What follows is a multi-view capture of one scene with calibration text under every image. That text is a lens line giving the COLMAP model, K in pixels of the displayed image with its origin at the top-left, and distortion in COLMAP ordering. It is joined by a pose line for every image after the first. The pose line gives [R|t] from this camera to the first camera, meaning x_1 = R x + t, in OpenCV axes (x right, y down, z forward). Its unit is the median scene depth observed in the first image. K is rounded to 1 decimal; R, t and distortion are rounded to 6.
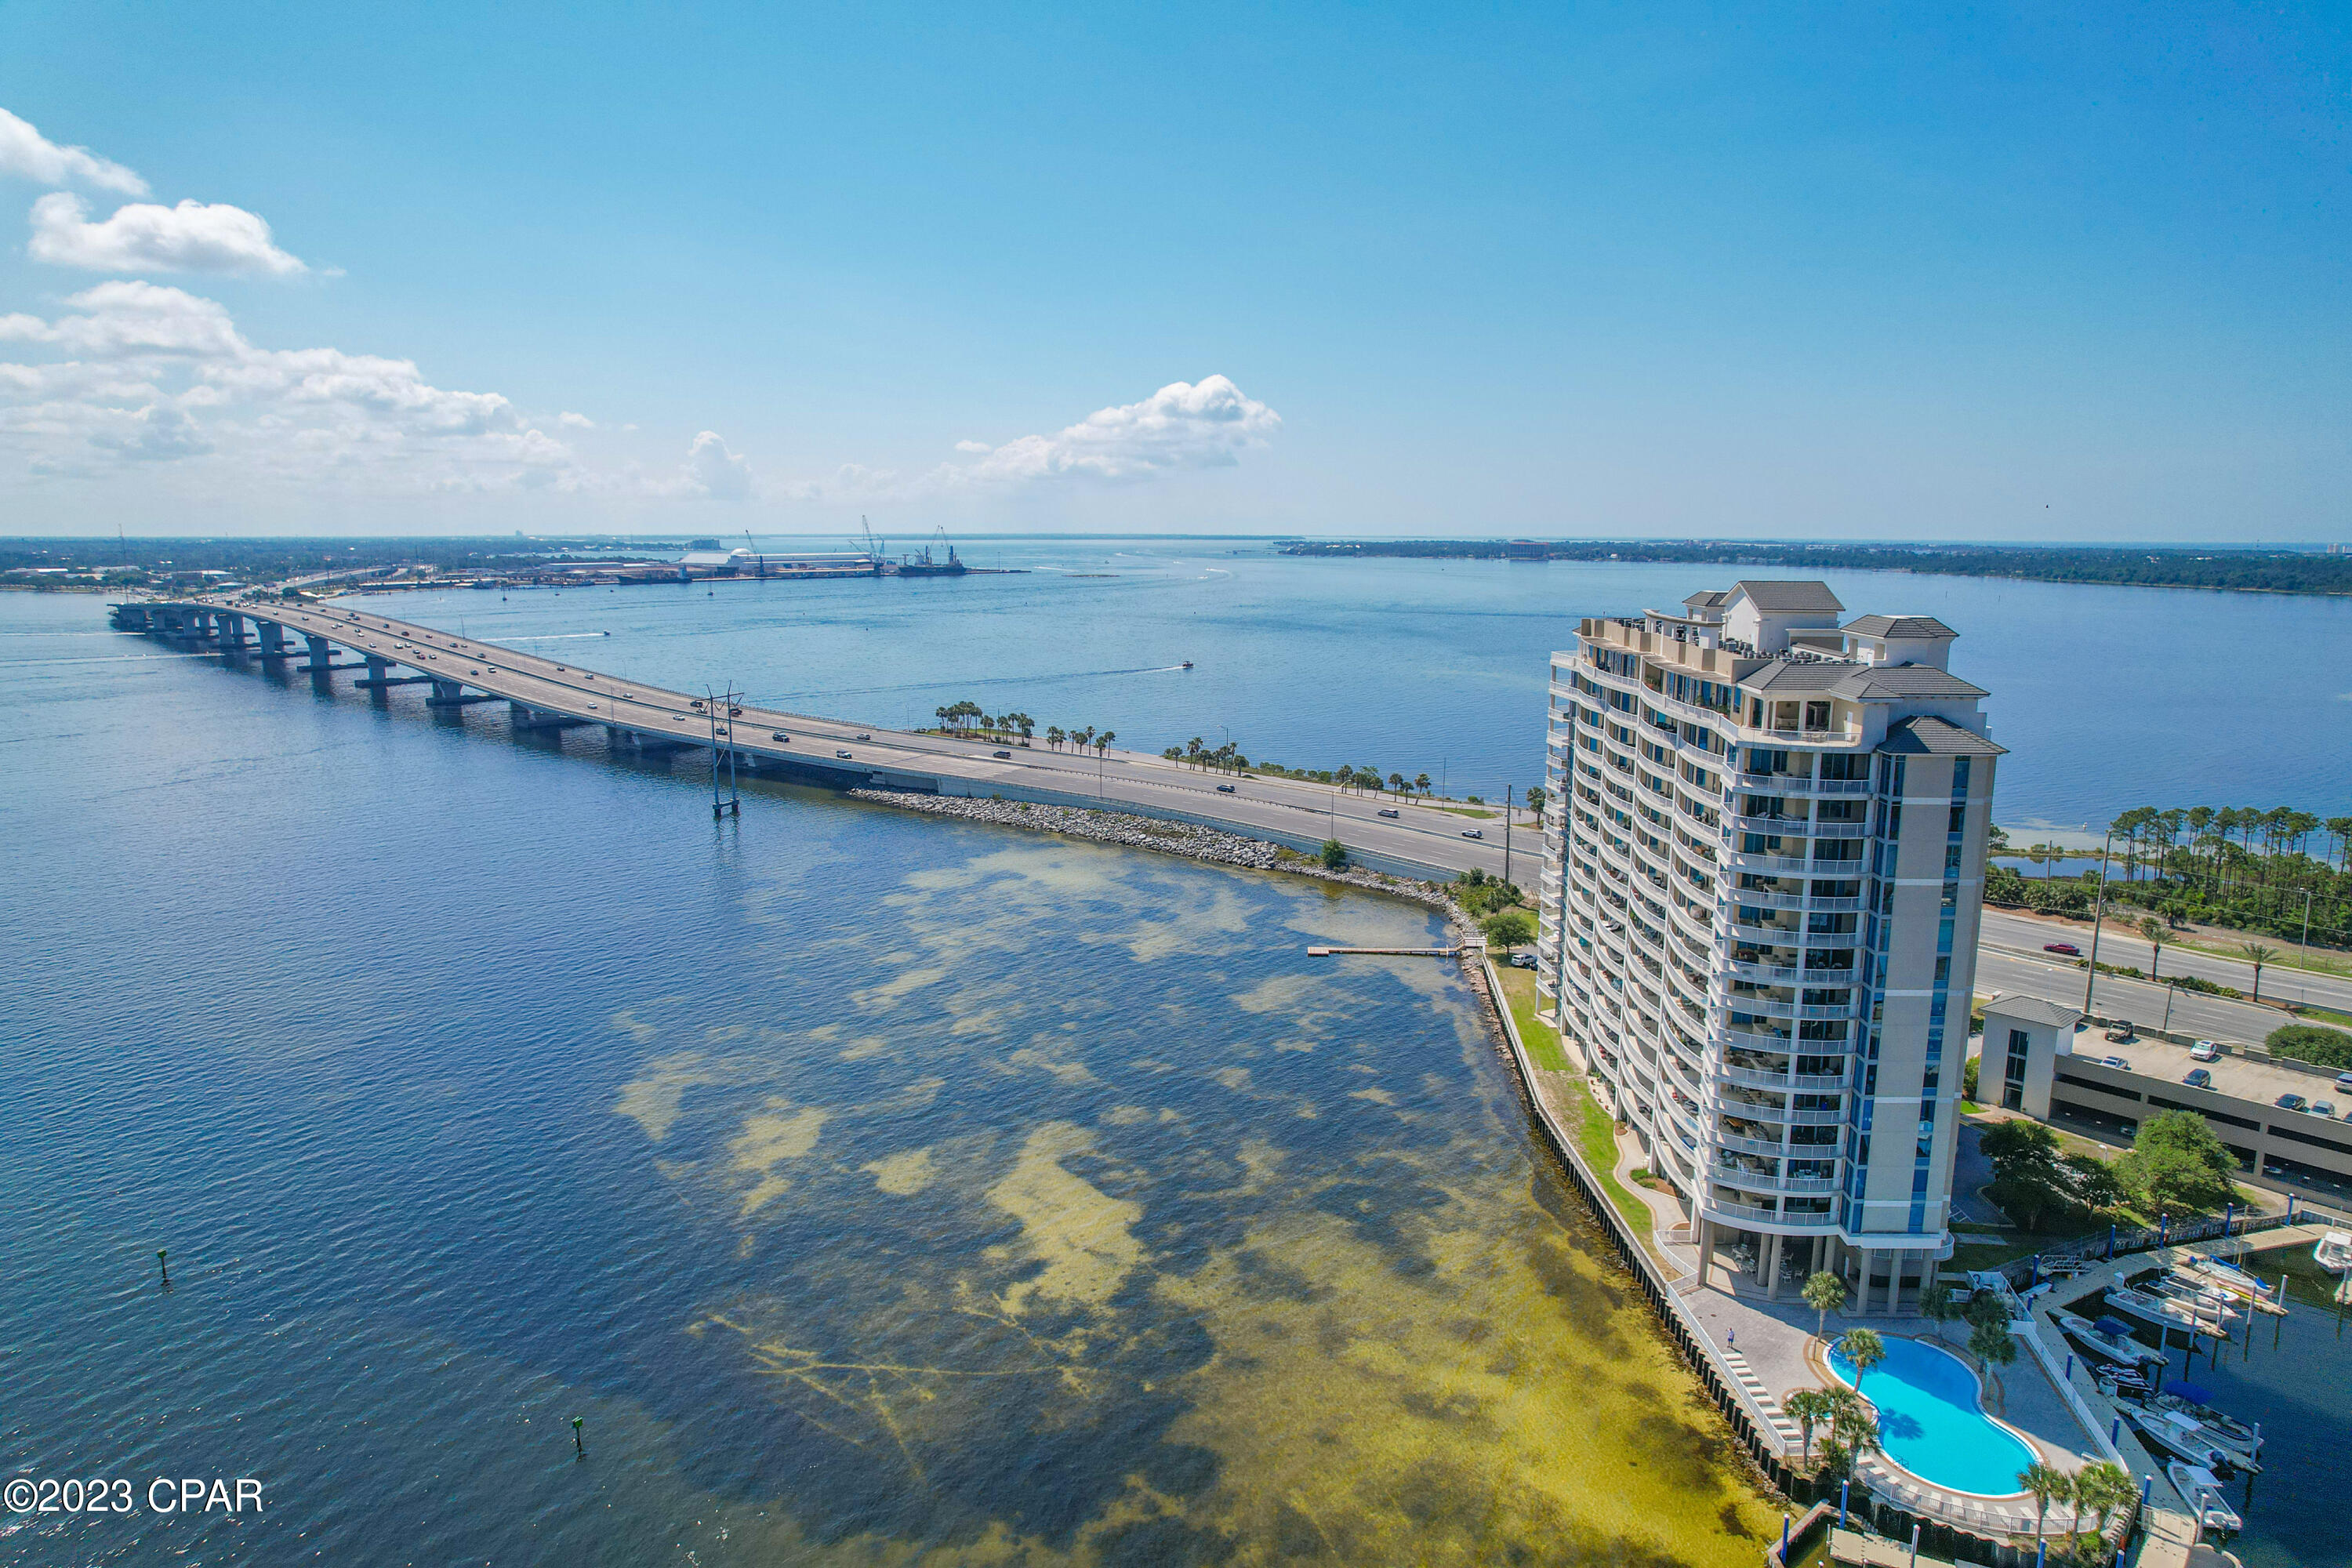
lens RADIAL K [[1499.8, 0, 1182.8], [0, 1499.8, 809.1], [0, 0, 1]] dist [-0.077854, 0.073857]
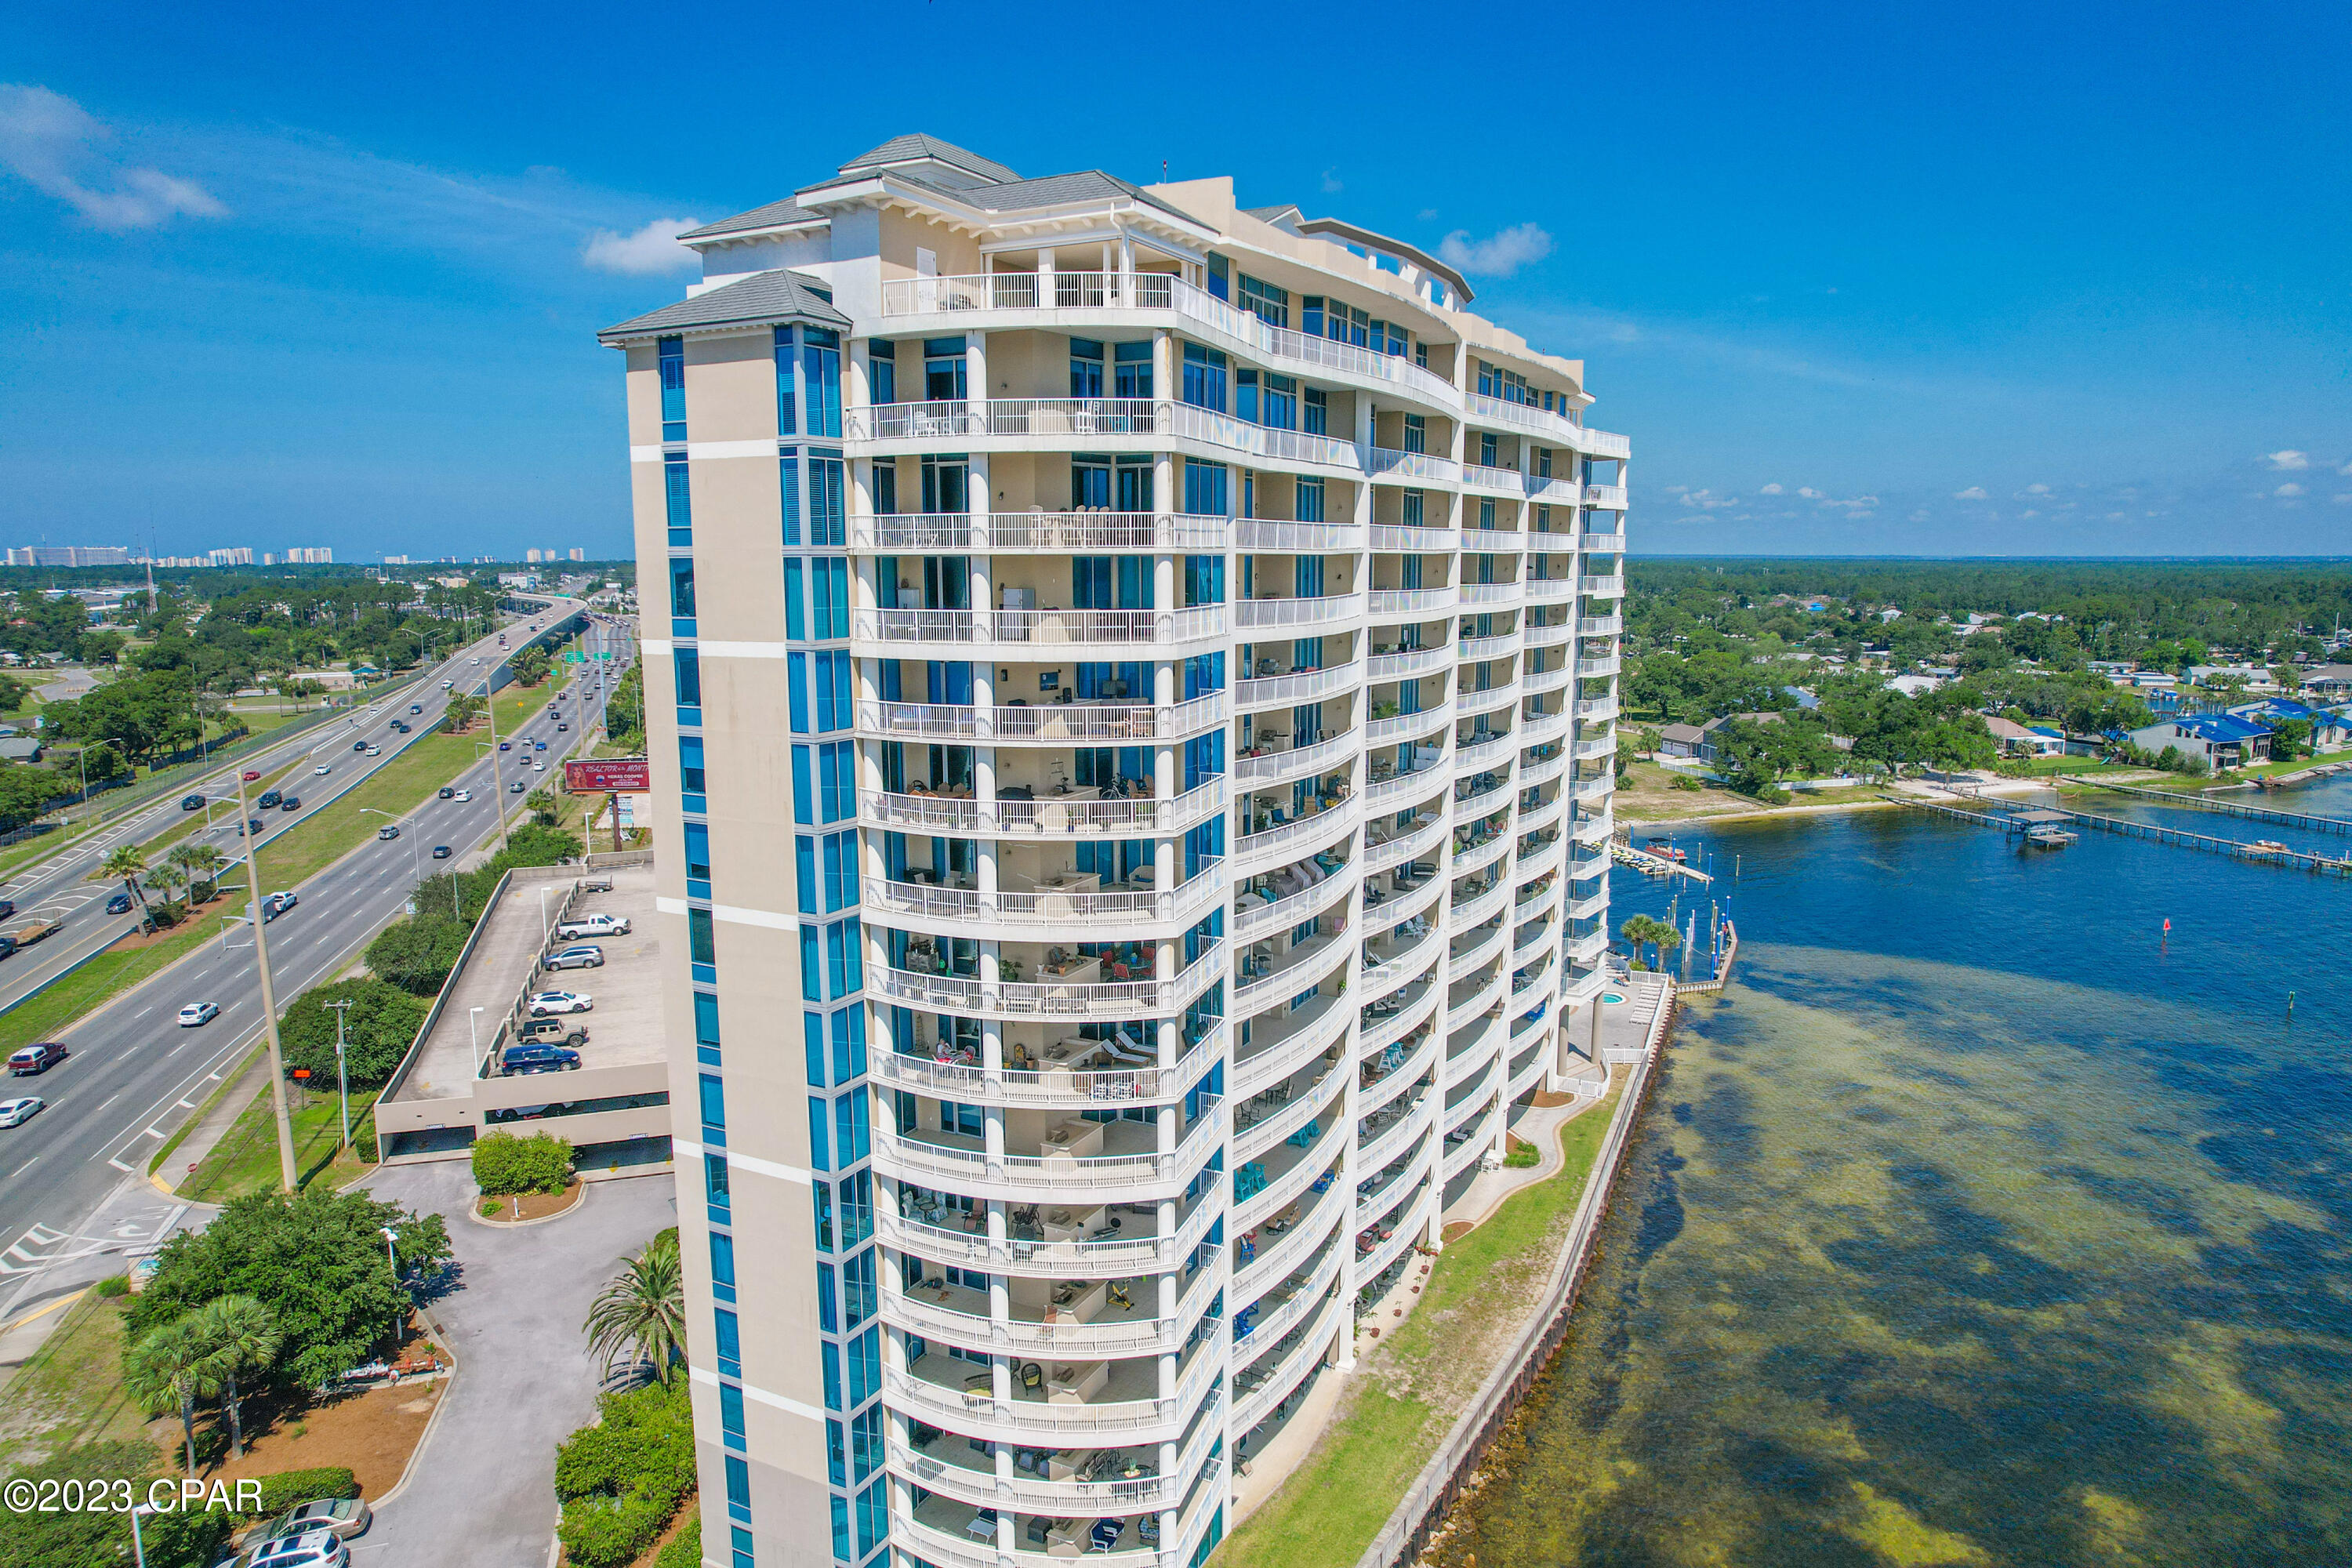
lens RADIAL K [[1499.8, 0, 1182.8], [0, 1499.8, 809.1], [0, 0, 1]] dist [-0.077854, 0.073857]
pose [[-0.908228, -0.071857, 0.412261, 0.160726], [0.078767, 0.938185, 0.337053, -0.119716], [-0.410997, 0.338593, -0.846425, 1.380050]]
